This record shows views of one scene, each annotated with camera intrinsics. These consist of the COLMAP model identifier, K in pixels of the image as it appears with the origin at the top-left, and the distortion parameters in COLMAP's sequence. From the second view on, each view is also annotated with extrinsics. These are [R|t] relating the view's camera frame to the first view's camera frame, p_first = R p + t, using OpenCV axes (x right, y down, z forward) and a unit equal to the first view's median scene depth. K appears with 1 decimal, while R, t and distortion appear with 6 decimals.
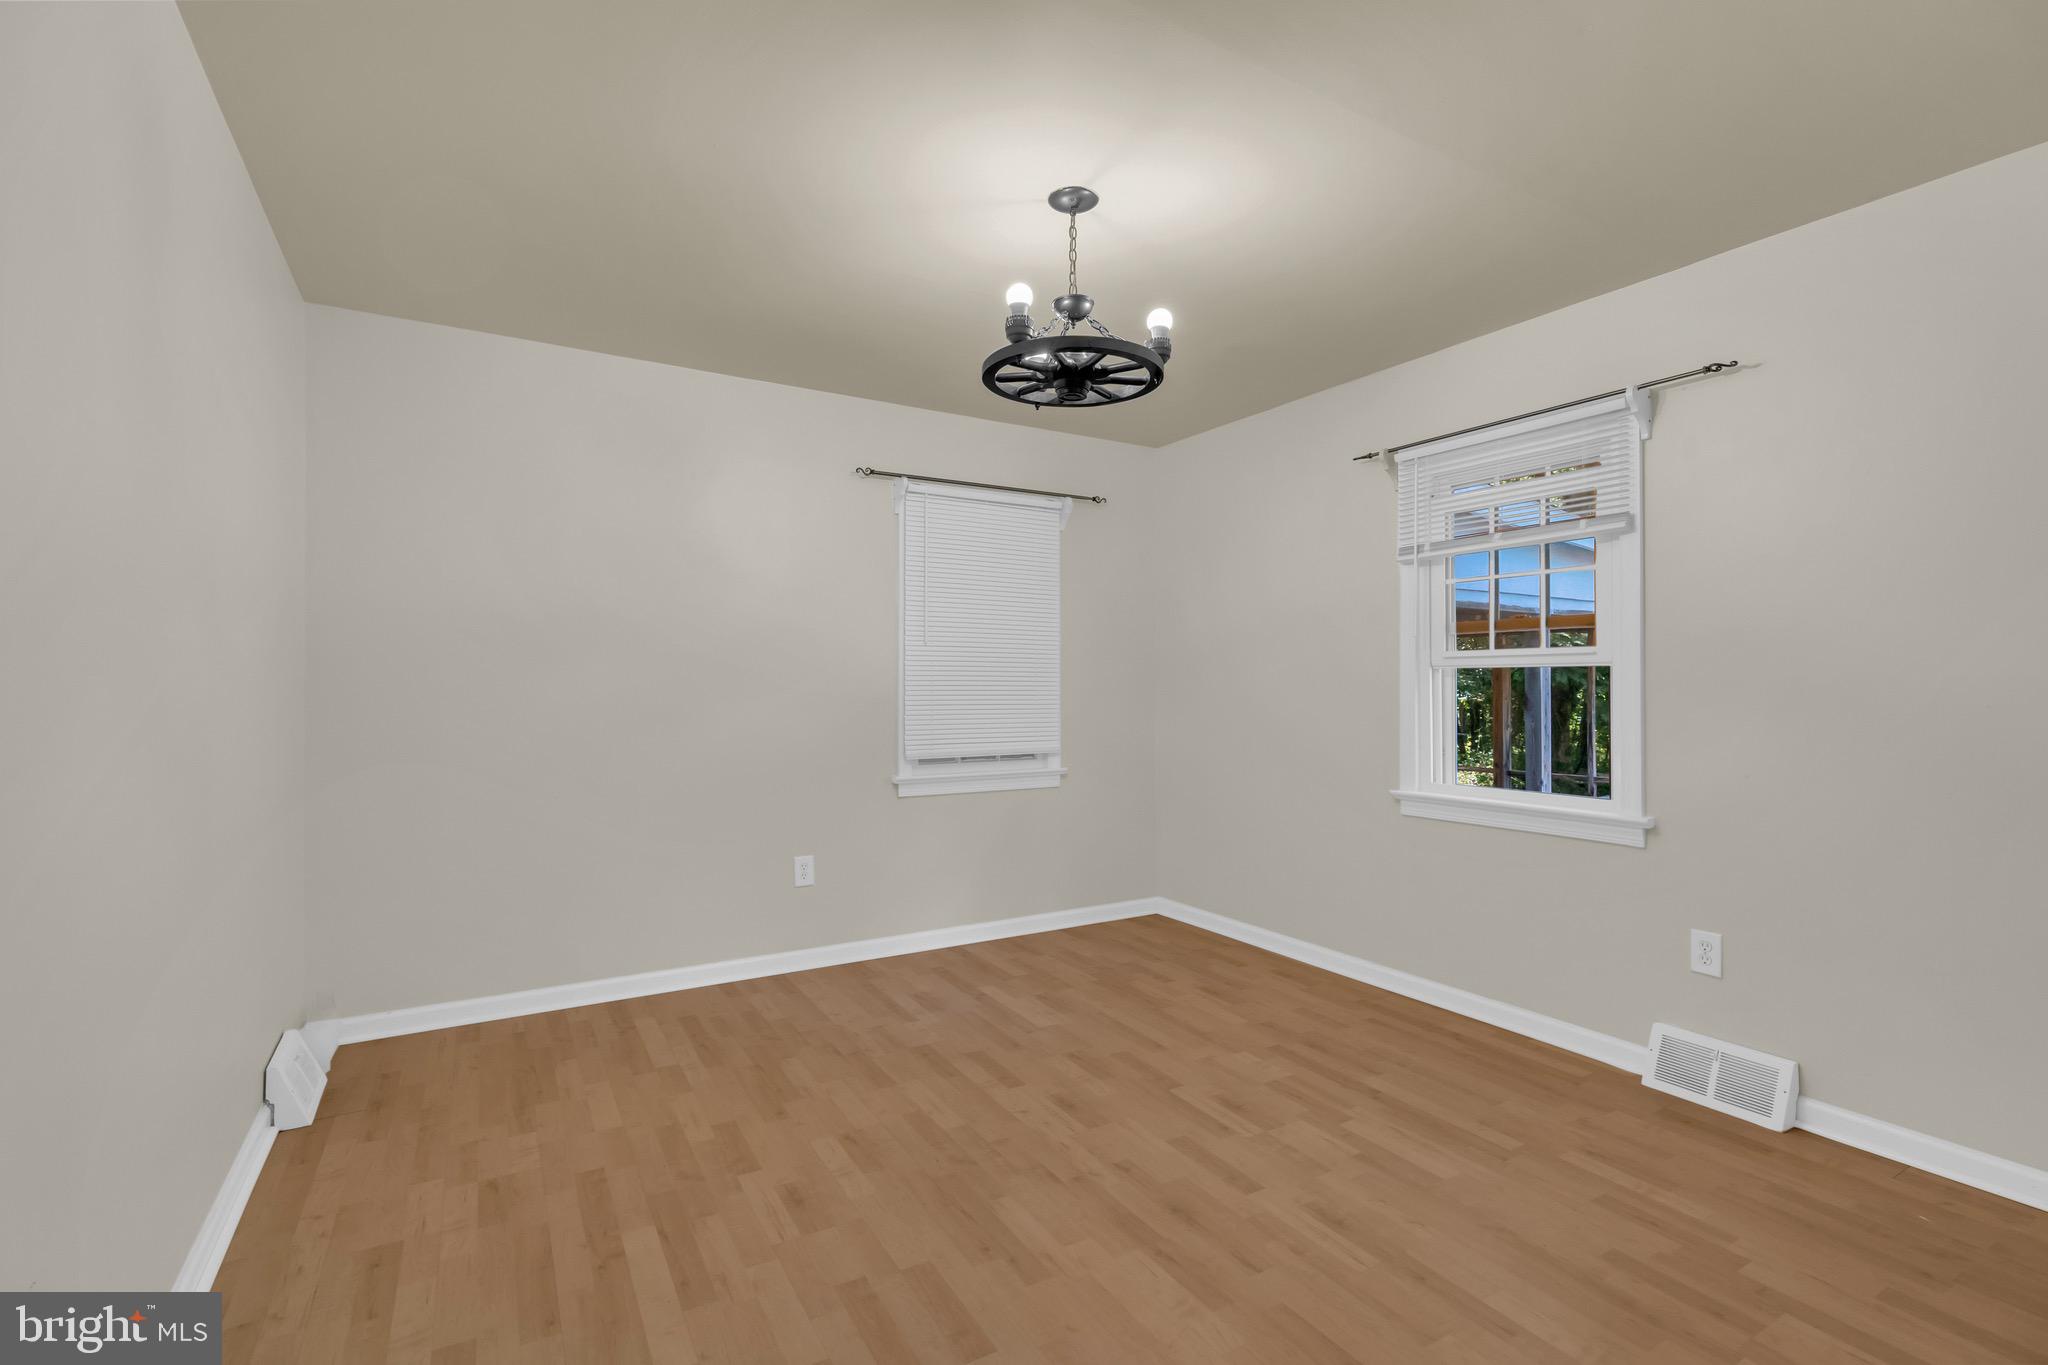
lens RADIAL K [[973.0, 0, 1019.9], [0, 973.0, 666.2], [0, 0, 1]] dist [0.003835, -0.000026]
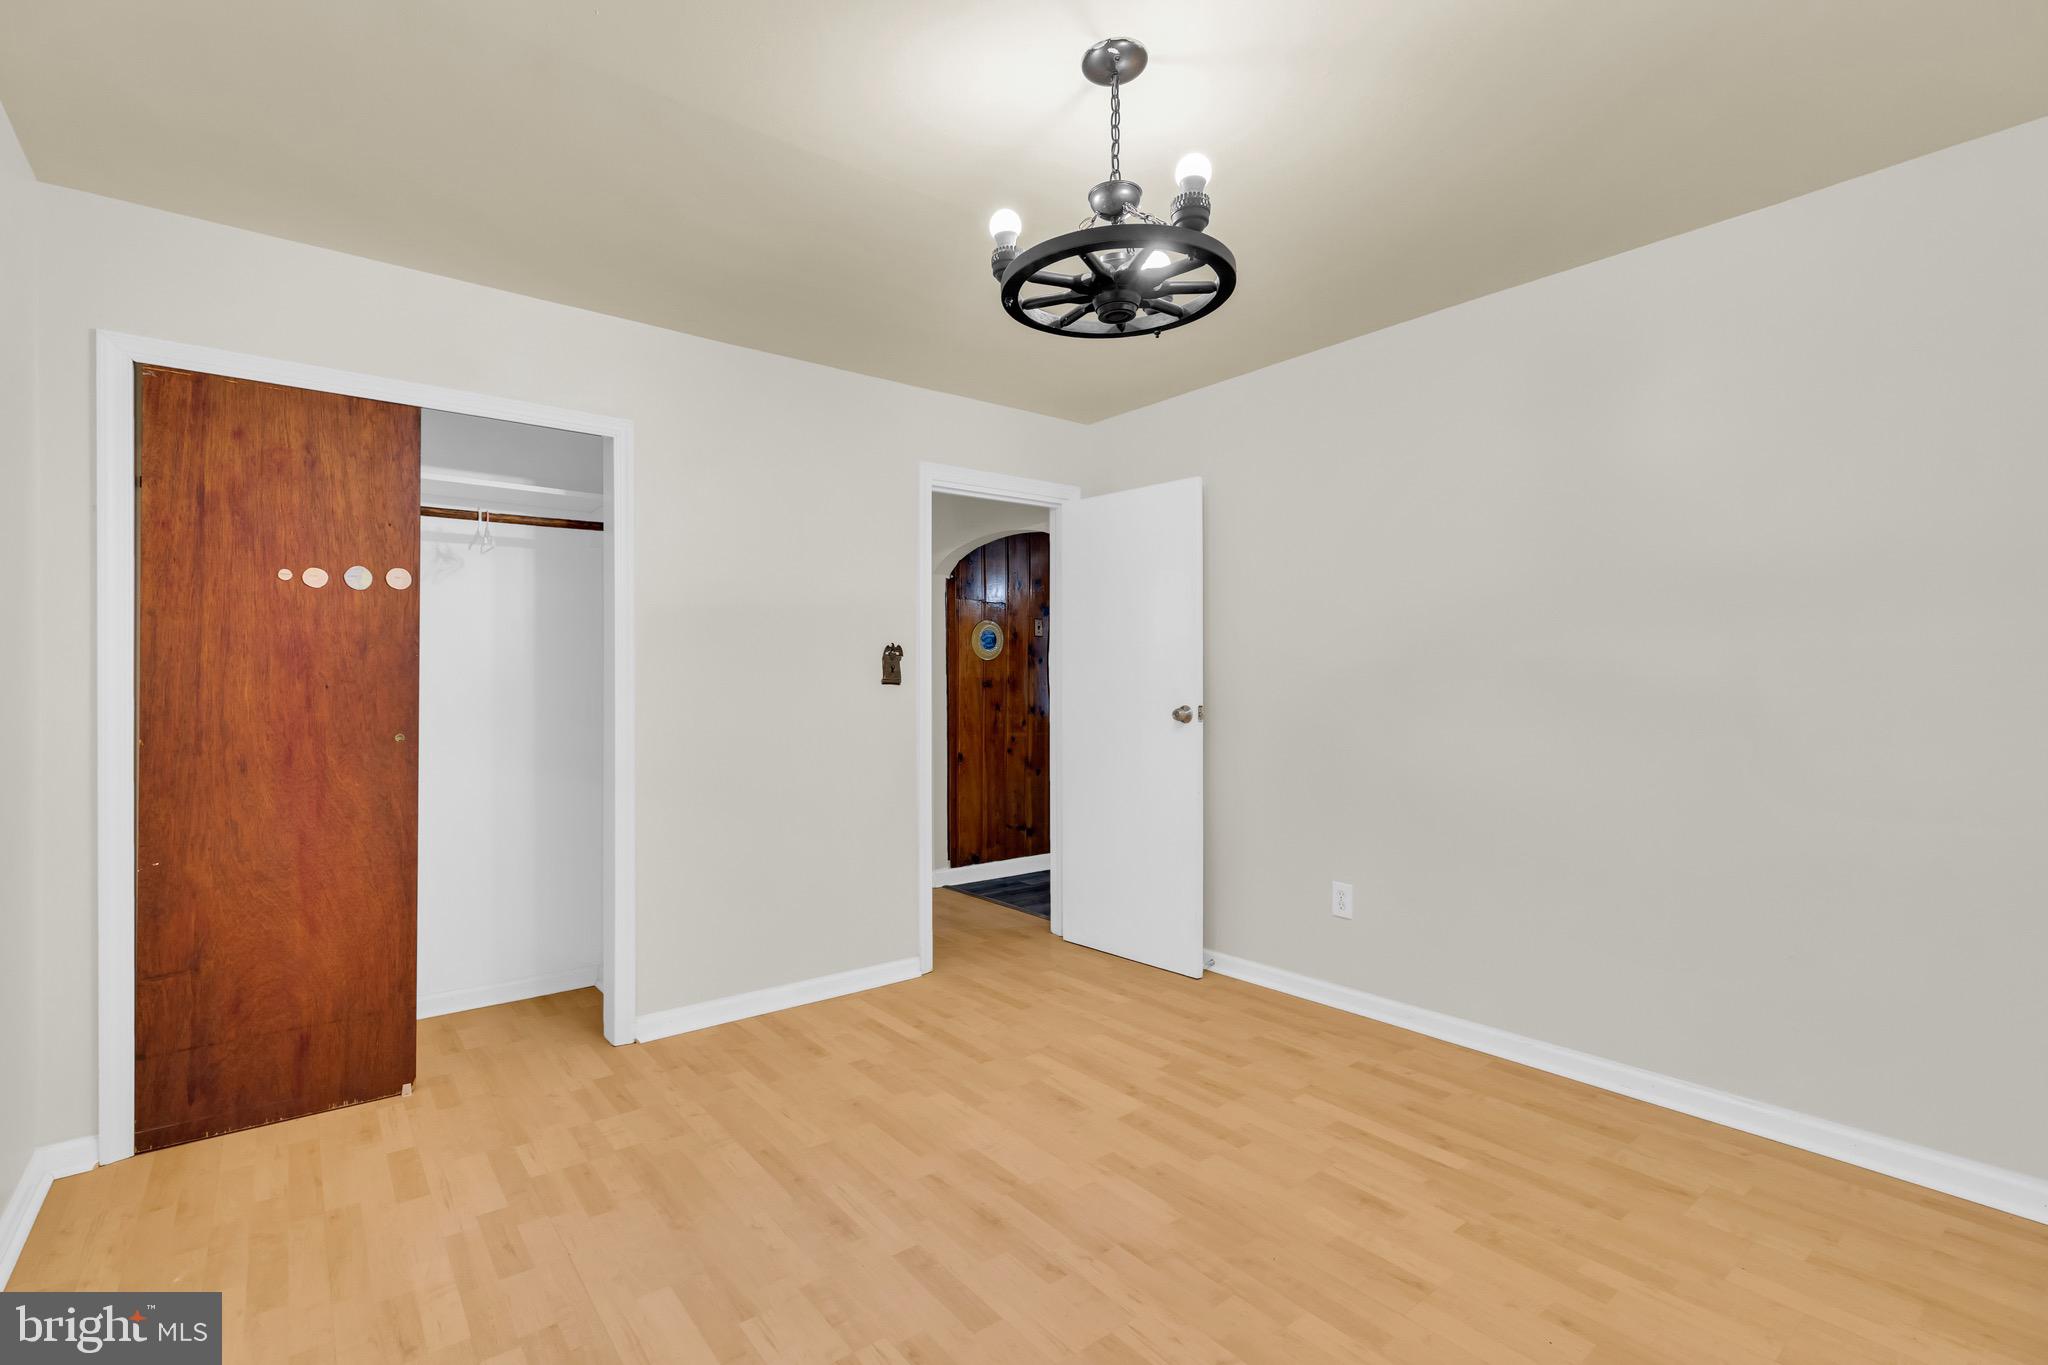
lens RADIAL K [[973.0, 0, 1027.4], [0, 973.0, 683.3], [0, 0, 1]] dist [0.003835, -0.000026]
pose [[-0.987966, 0.001942, -0.154657, 0.284862], [0.004930, 0.999808, -0.018939, 0.033893], [0.154591, -0.019474, -0.987787, 2.033171]]
